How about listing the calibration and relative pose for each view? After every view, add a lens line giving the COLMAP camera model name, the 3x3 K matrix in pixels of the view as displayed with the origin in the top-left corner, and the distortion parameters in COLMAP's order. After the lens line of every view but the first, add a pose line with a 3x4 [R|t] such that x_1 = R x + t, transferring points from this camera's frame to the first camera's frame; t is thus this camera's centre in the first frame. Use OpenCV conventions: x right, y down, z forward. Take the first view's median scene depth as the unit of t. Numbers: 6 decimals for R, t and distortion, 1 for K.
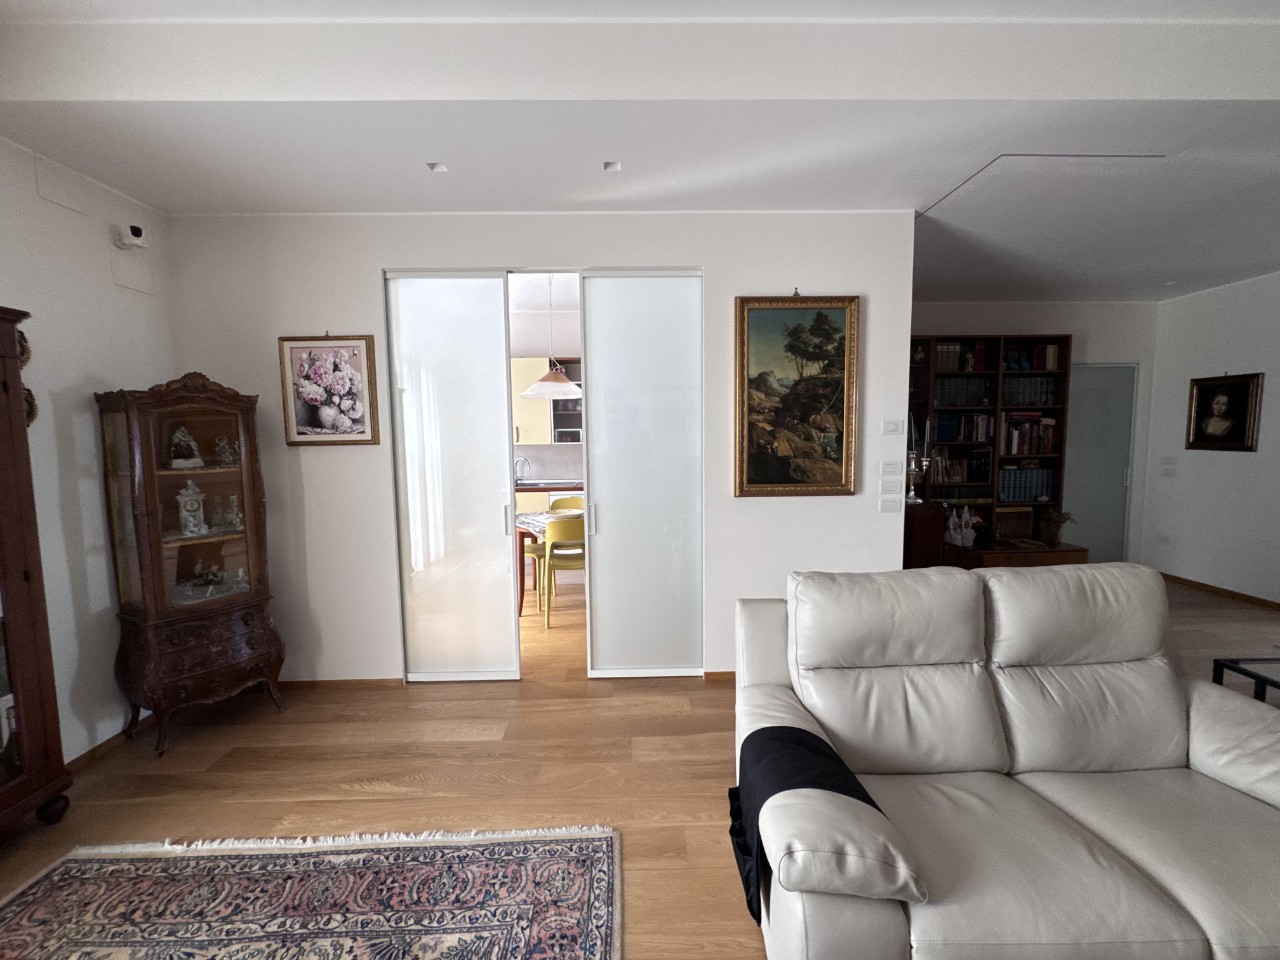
lens RADIAL K [[510.8, 0, 639.5], [0, 510.8, 478.3], [0, 0, 1]] dist [-0.003173, 0.000379]
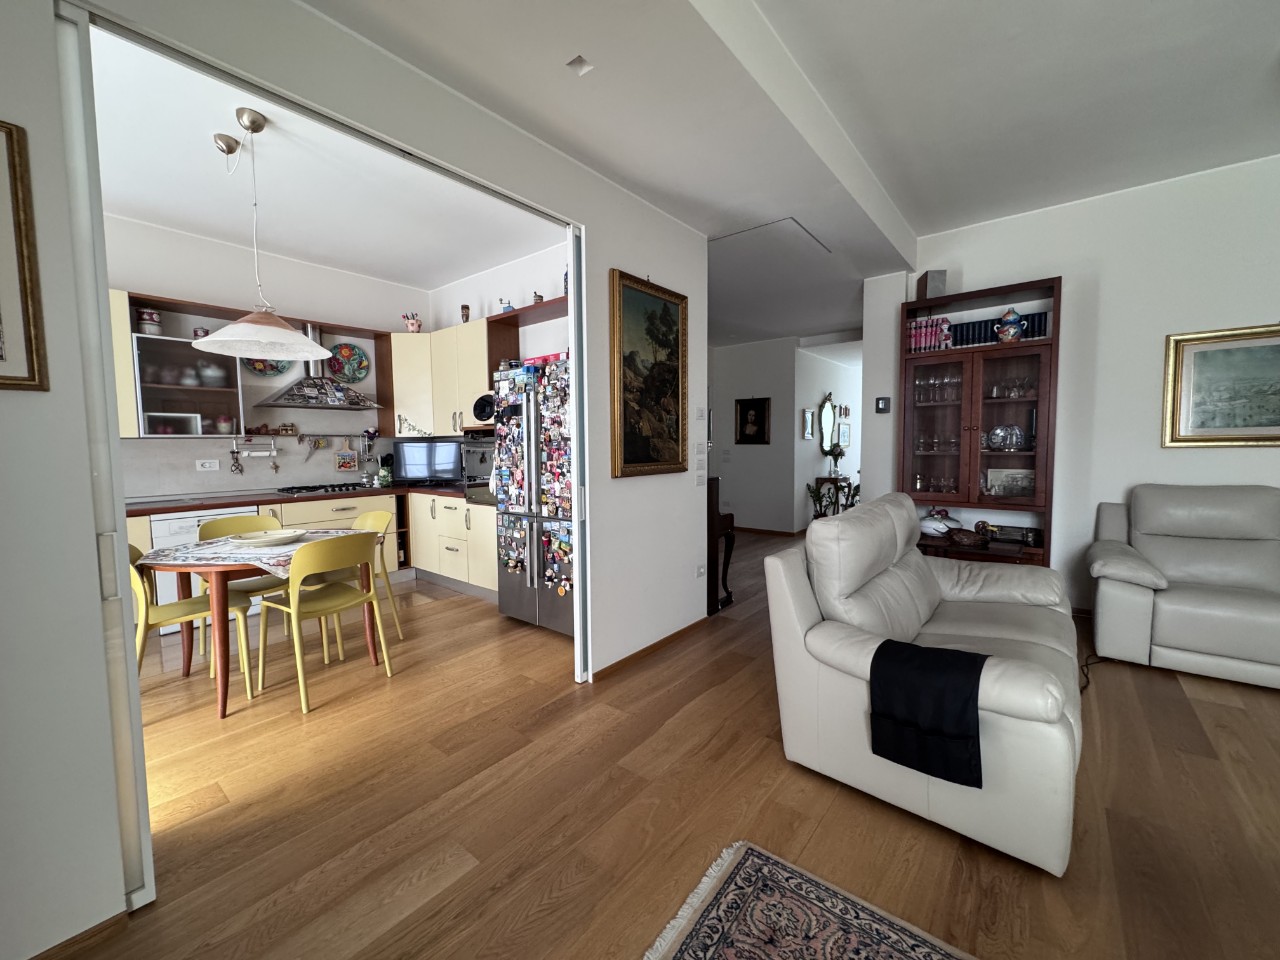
lens RADIAL K [[510.8, 0, 639.8], [0, 510.8, 478.7], [0, 0, 1]] dist [-0.003173, 0.000379]
pose [[0.644837, -0.045582, 0.762960, -0.524395], [0.065995, 0.997813, 0.003835, 0.038319], [-0.761466, 0.047879, 0.646434, 0.356392]]
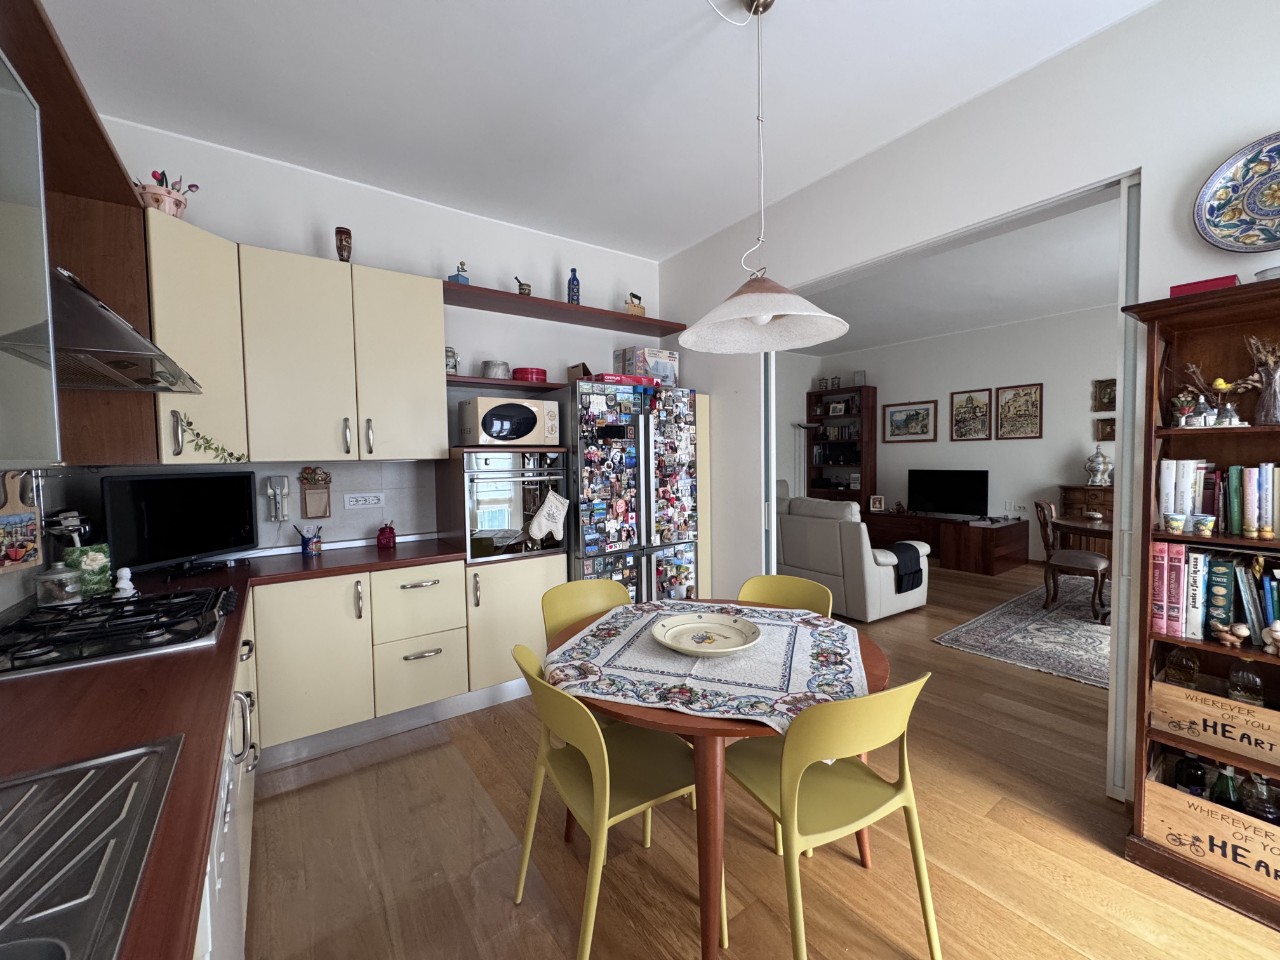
lens RADIAL K [[510.8, 0, 640.2], [0, 510.8, 479.0], [0, 0, 1]] dist [-0.003173, 0.000379]
pose [[-0.565077, -0.013719, 0.824924, -0.679161], [0.091965, 0.992583, 0.079503, -0.125806], [-0.819896, 0.120790, -0.559624, 1.954122]]
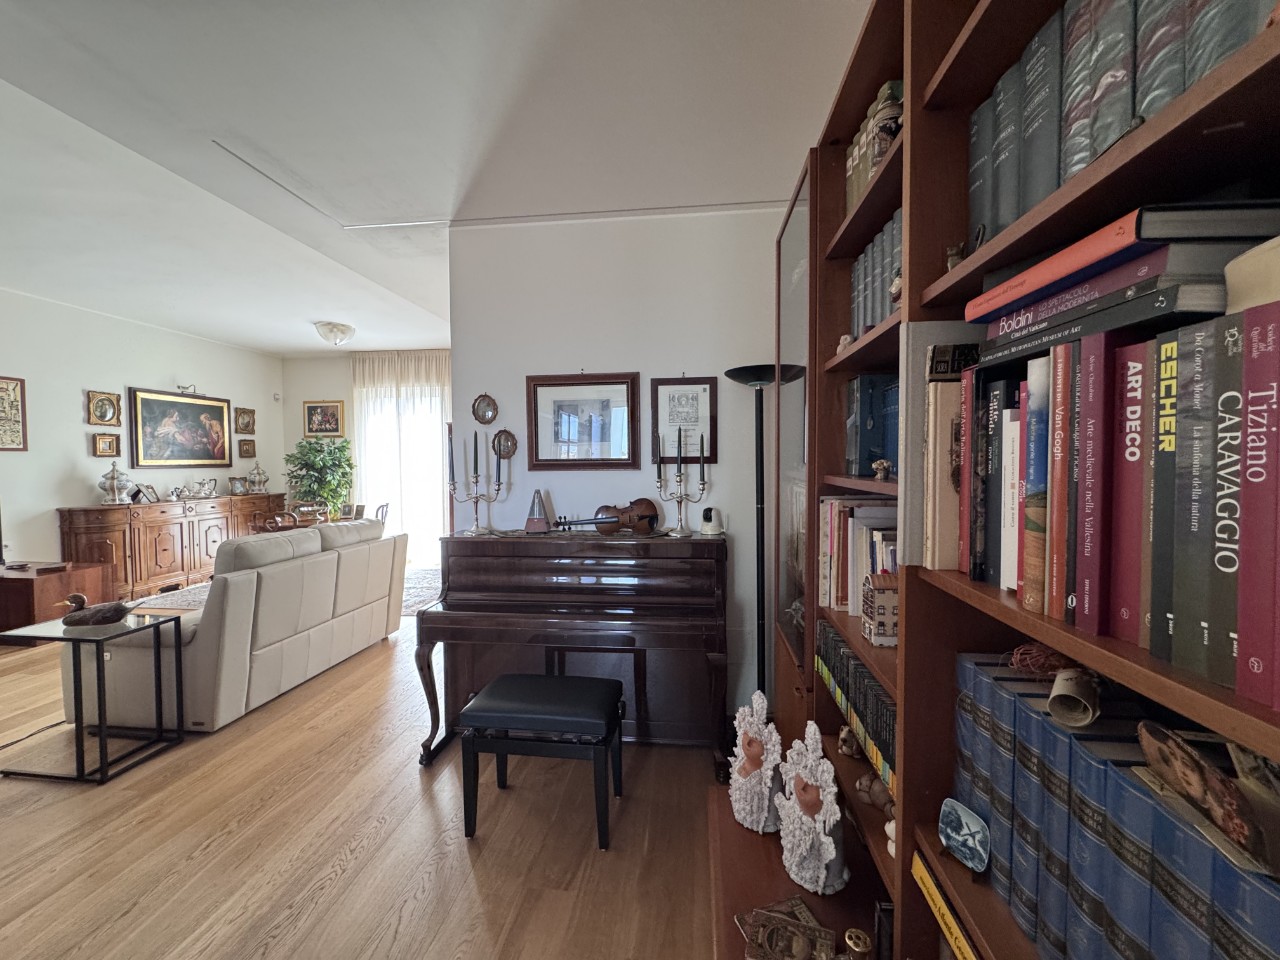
lens RADIAL K [[510.8, 0, 640.7], [0, 510.8, 479.0], [0, 0, 1]] dist [-0.003173, 0.000379]
pose [[-0.136759, 0.048197, -0.989431, 1.483191], [-0.077435, 0.995239, 0.059183, -0.130714], [0.987573, 0.084710, -0.132376, 1.531712]]
